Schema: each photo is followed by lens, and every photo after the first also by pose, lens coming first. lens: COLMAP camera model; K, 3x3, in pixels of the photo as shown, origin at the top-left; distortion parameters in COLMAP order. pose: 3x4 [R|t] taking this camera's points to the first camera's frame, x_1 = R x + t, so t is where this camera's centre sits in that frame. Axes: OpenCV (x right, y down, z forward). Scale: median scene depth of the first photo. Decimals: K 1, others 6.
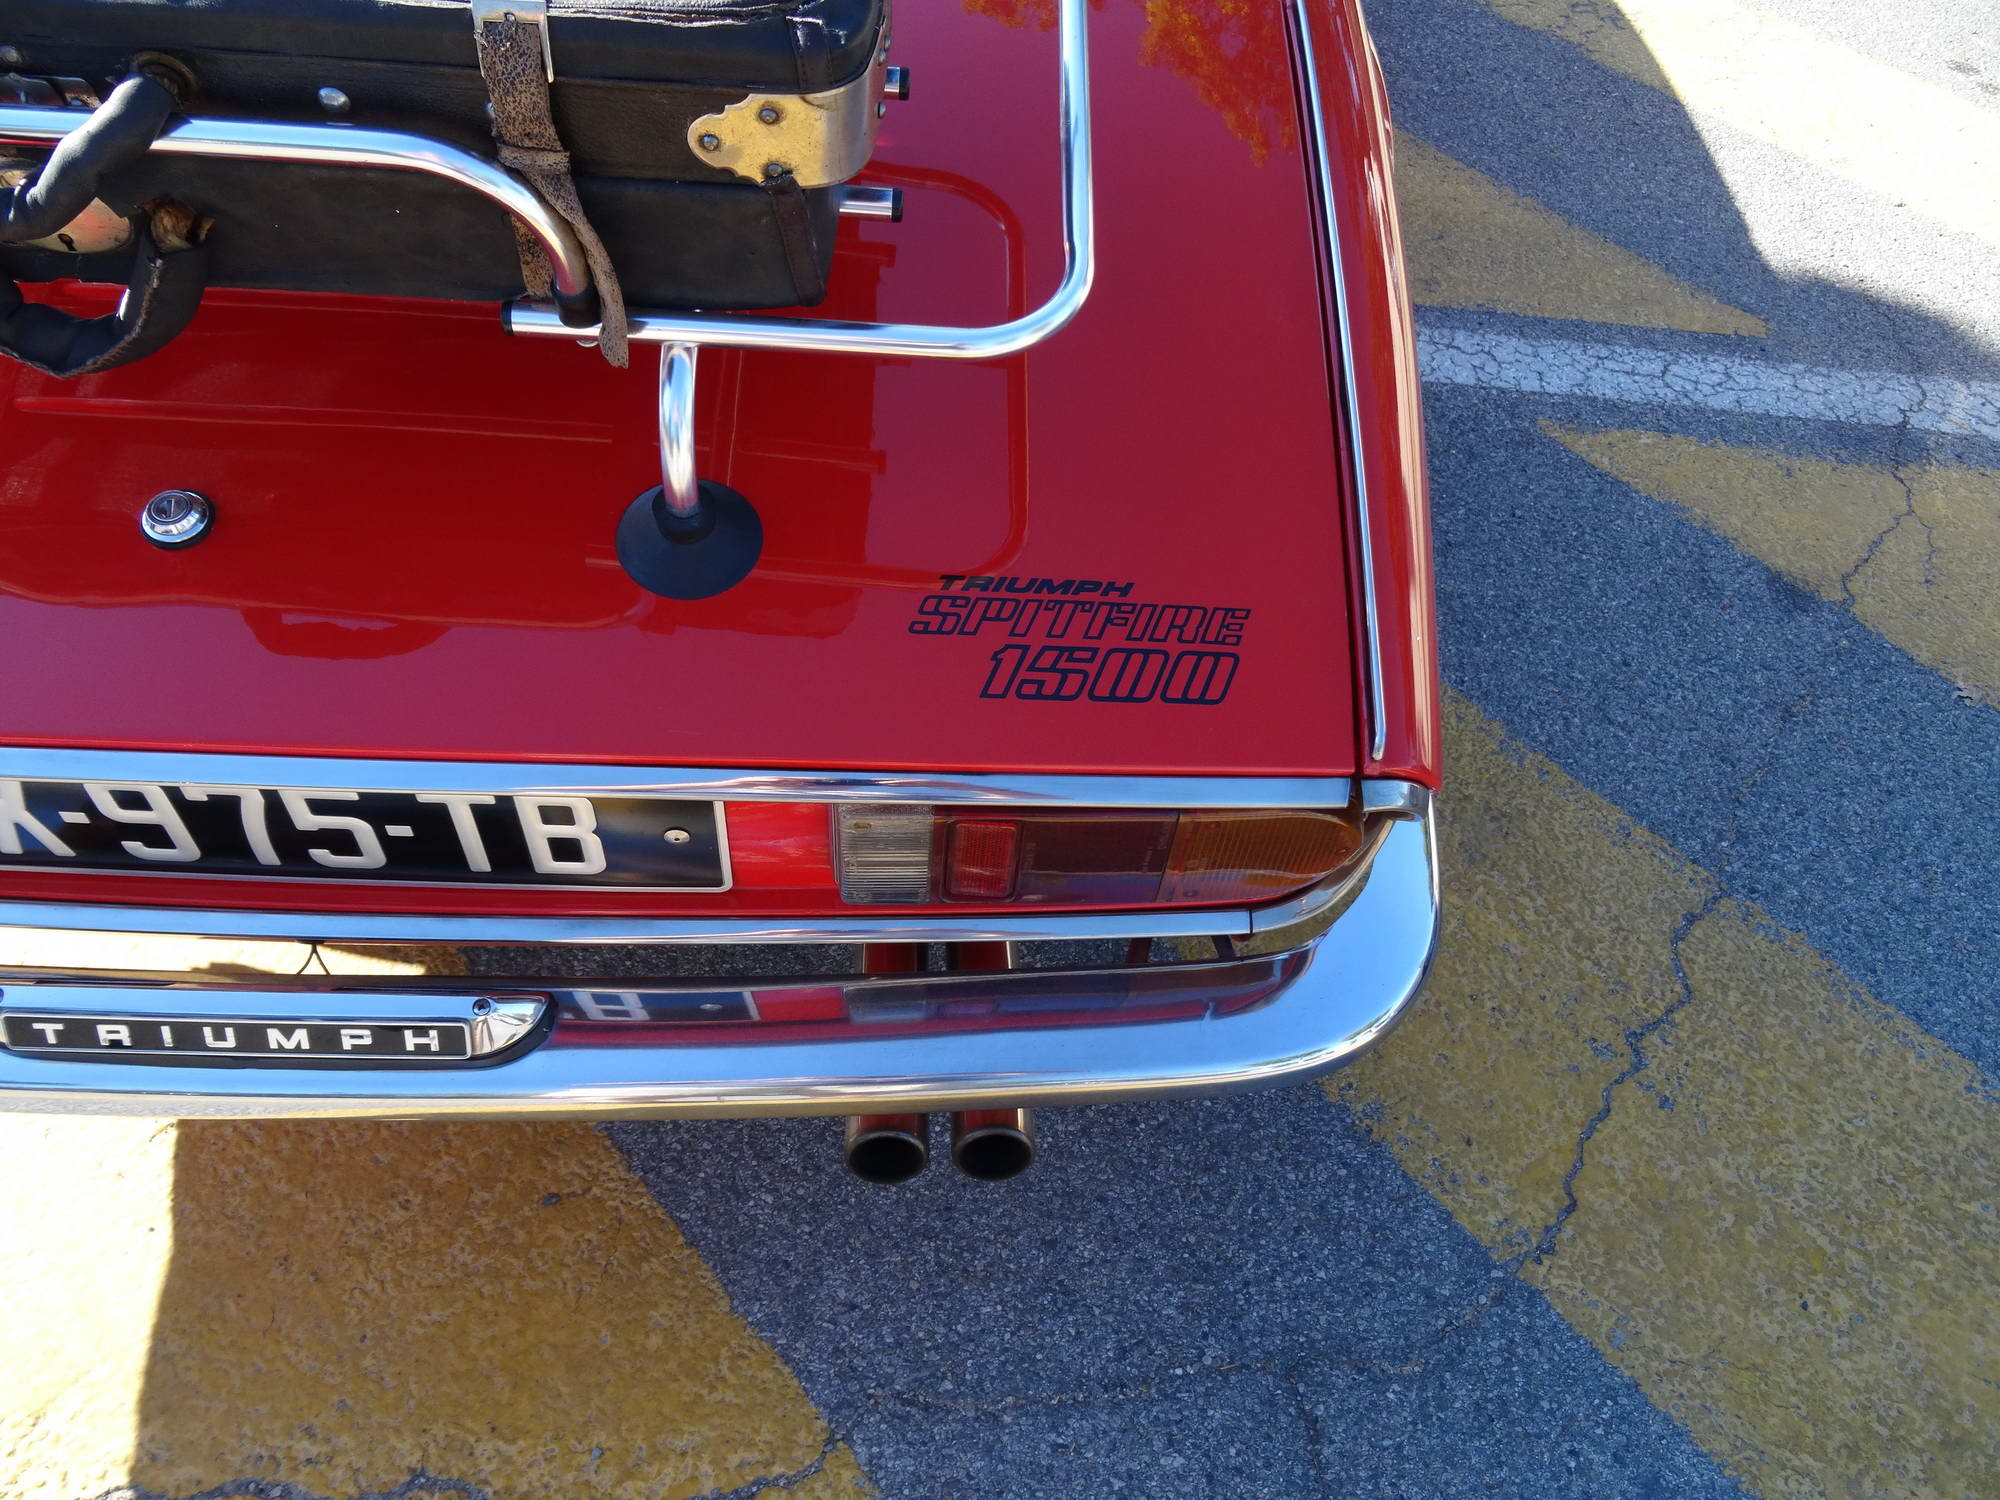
lens RADIAL K [[1440.7, 0, 974.7], [0, 1440.7, 755.8], [0, 0, 1]] dist [-0.008430, -0.001469]
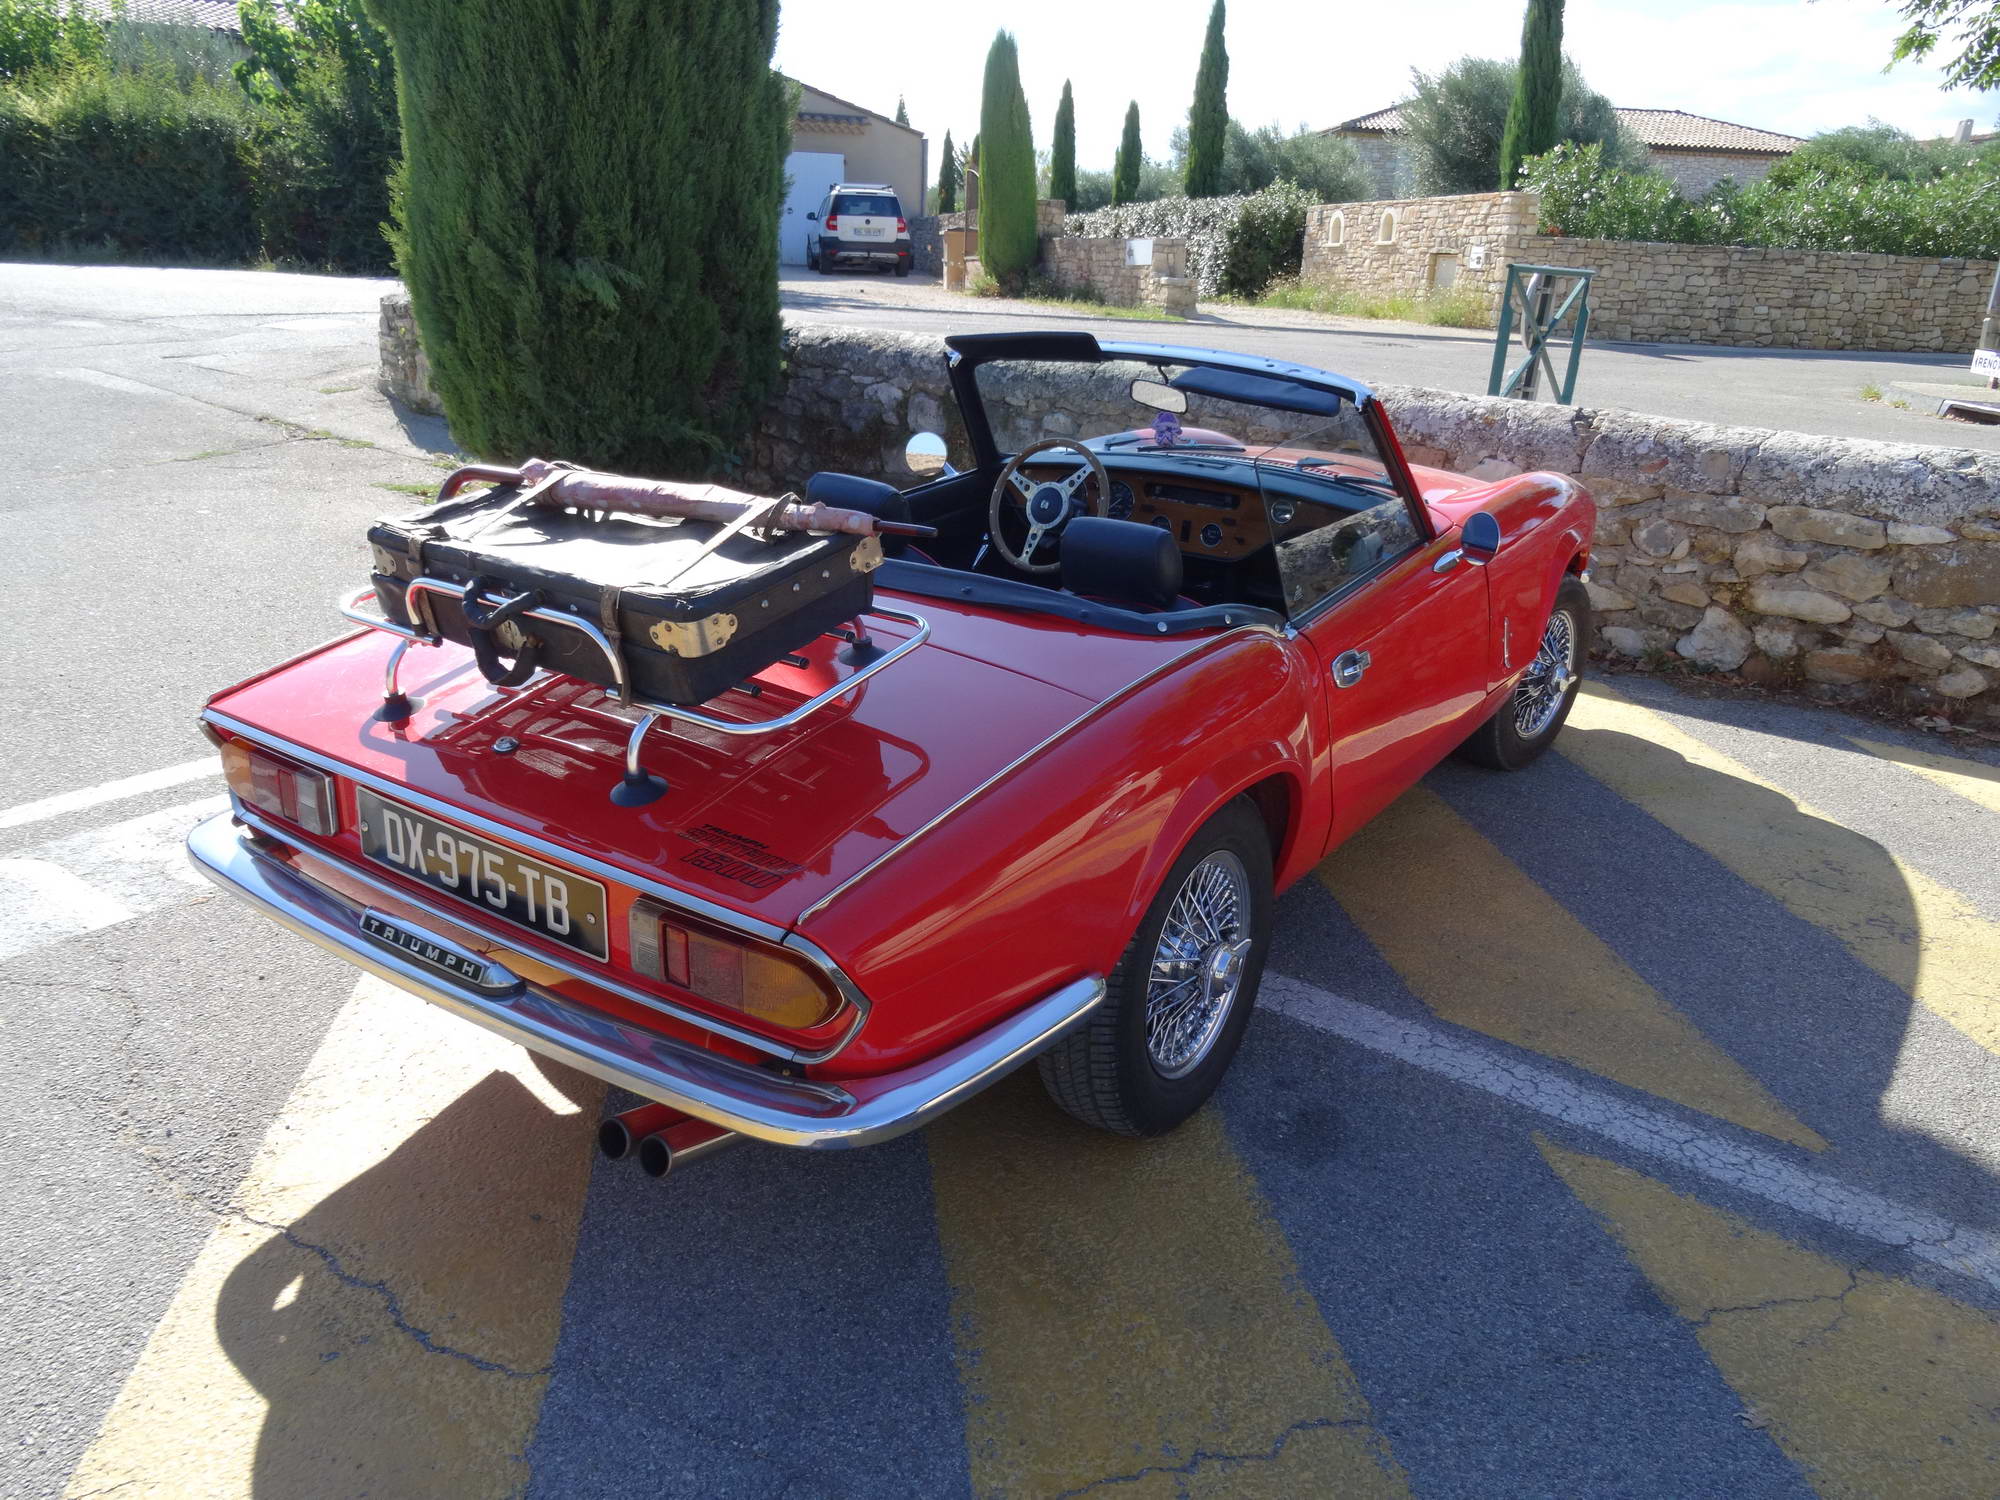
lens RADIAL K [[1440.7, 0, 974.2], [0, 1440.7, 746.3], [0, 0, 1]] dist [-0.008430, -0.001469]
pose [[0.818933, 0.154373, -0.552736, 0.994717], [-0.434671, 0.795720, -0.421772, 0.354518], [0.374713, 0.585661, 0.718743, -0.371897]]
